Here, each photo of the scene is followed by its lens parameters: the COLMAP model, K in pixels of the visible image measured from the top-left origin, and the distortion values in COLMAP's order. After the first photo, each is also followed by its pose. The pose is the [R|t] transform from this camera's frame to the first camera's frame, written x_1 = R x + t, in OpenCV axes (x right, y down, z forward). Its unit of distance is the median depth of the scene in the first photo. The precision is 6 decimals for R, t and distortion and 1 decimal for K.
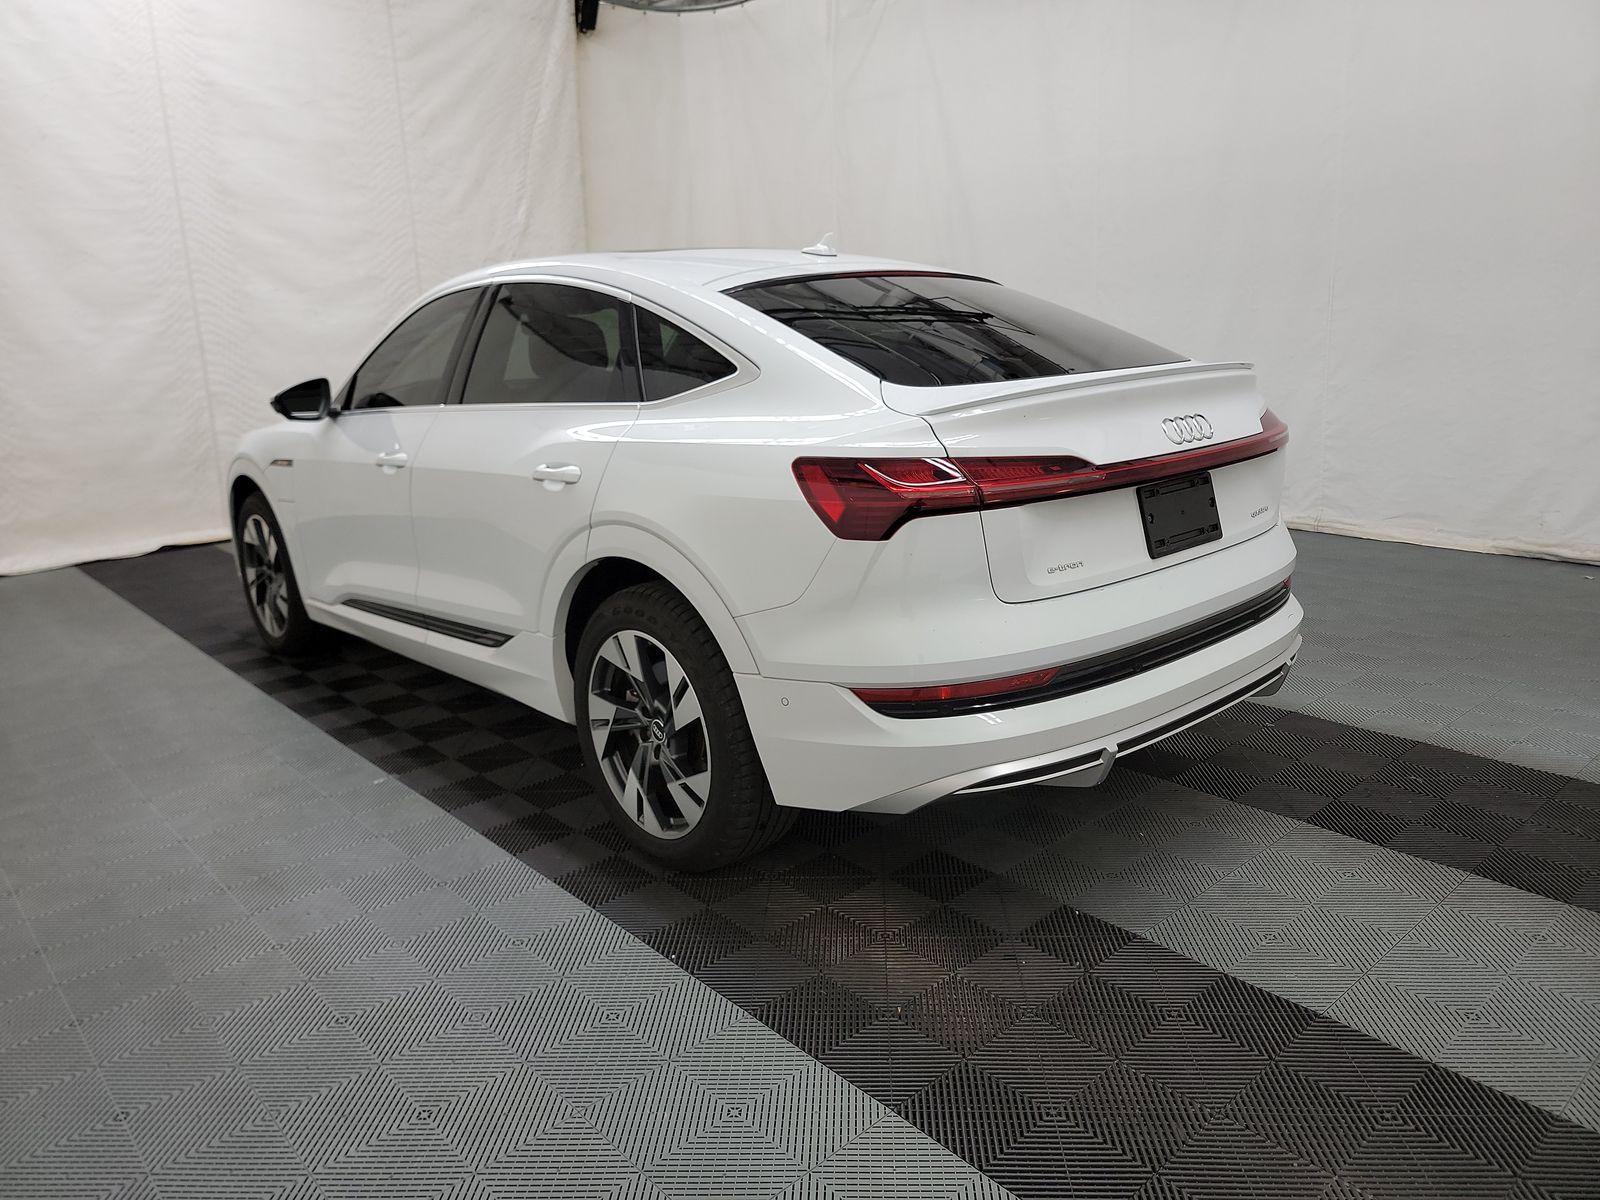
lens RADIAL K [[1127.8, 0, 809.0], [0, 1127.8, 562.7], [0, 0, 1]] dist [0.057420, -0.068419]
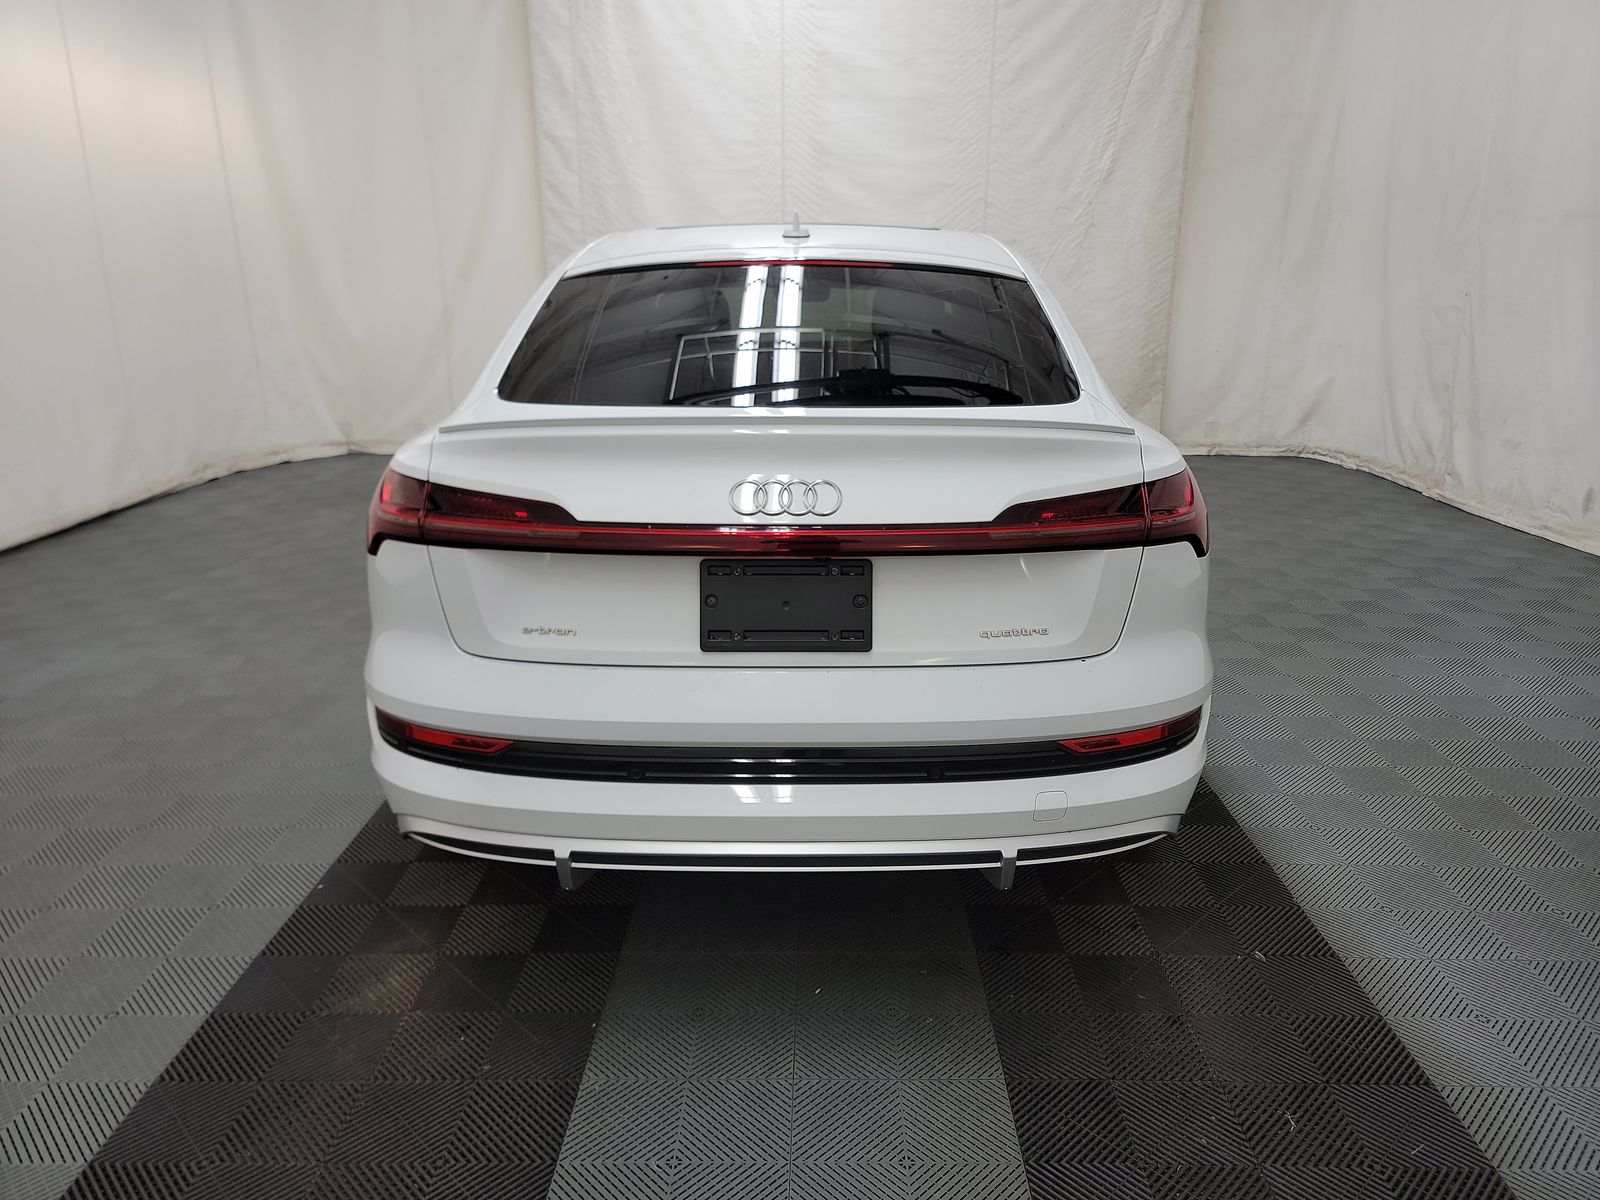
lens RADIAL K [[1127.8, 0, 809.0], [0, 1127.8, 562.7], [0, 0, 1]] dist [0.057420, -0.068419]
pose [[0.726541, 0.208191, -0.654824, 0.303896], [-0.170379, 0.977817, 0.121842, -0.060930], [0.665665, 0.023045, 0.745895, 0.162715]]
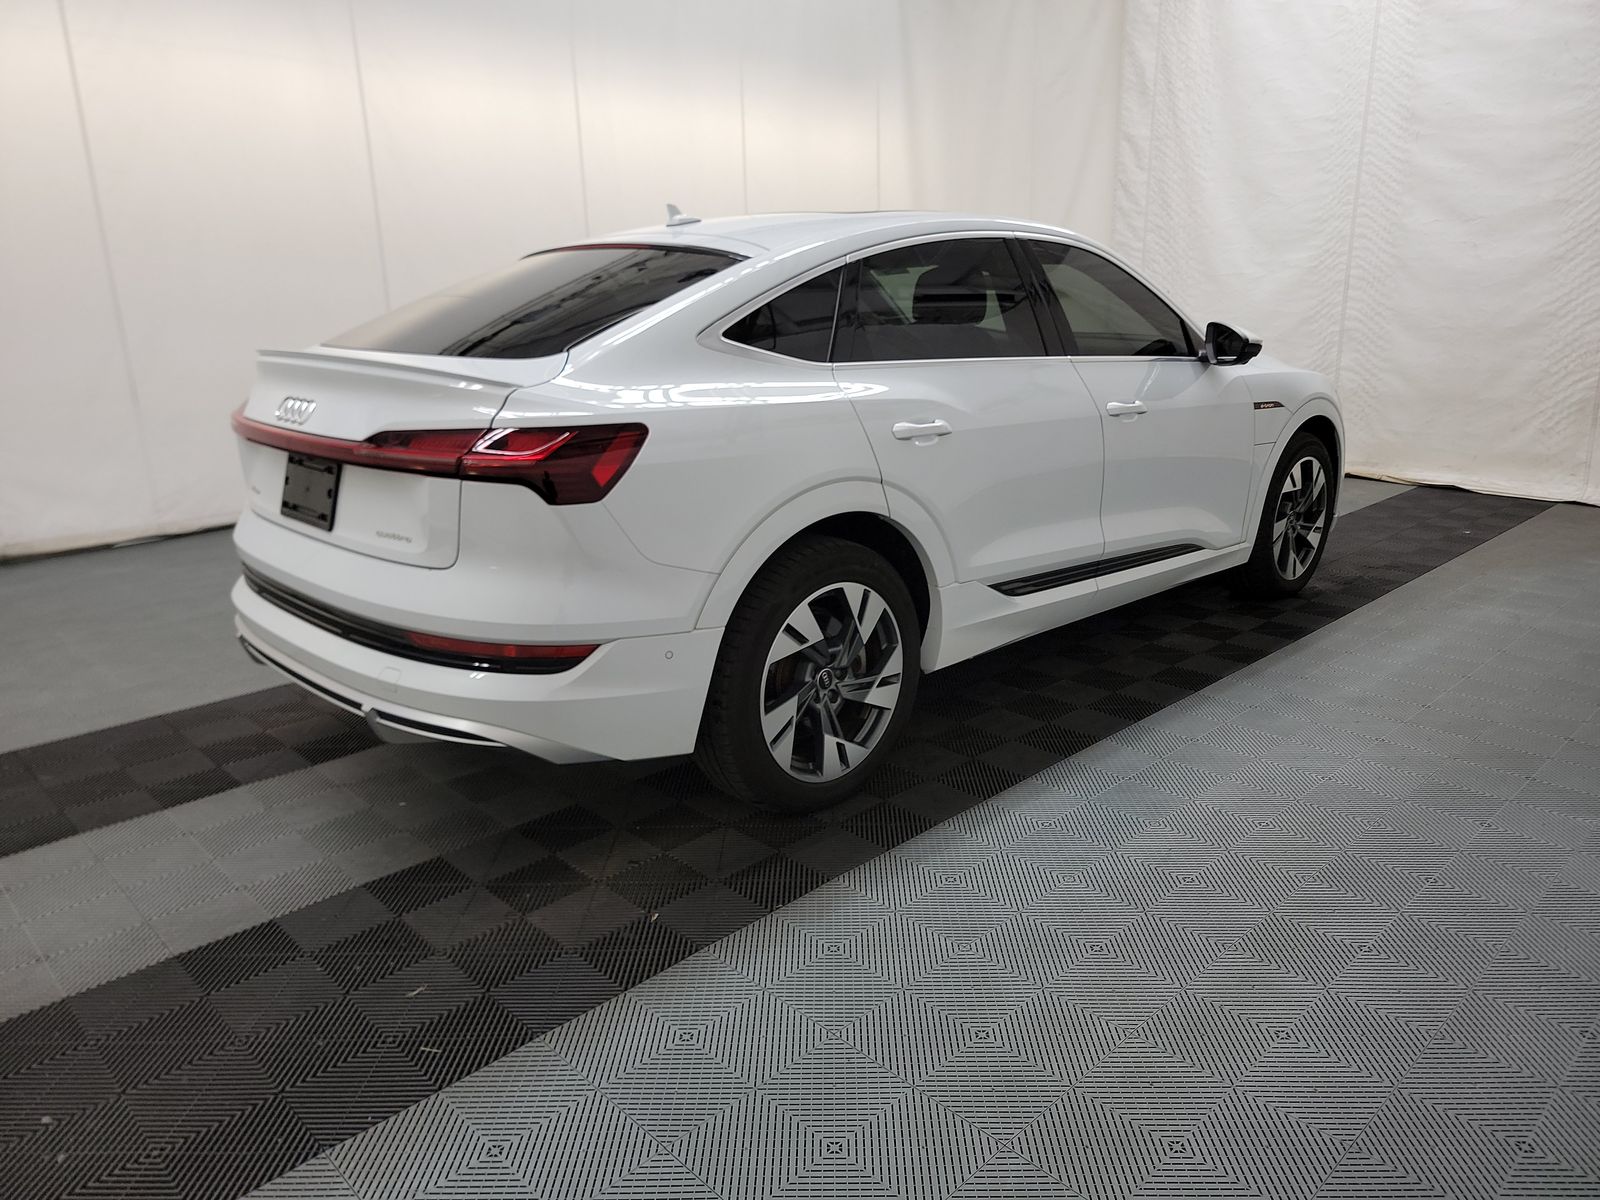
lens RADIAL K [[1126.6, 0, 803.3], [0, 1126.6, 556.8], [0, 0, 1]] dist [0.072898, -0.072735]
pose [[0.018516, 0.268936, -0.962980, 0.502093], [-0.198330, 0.944994, 0.260099, -0.128565], [0.979960, 0.186172, 0.070835, 0.507133]]
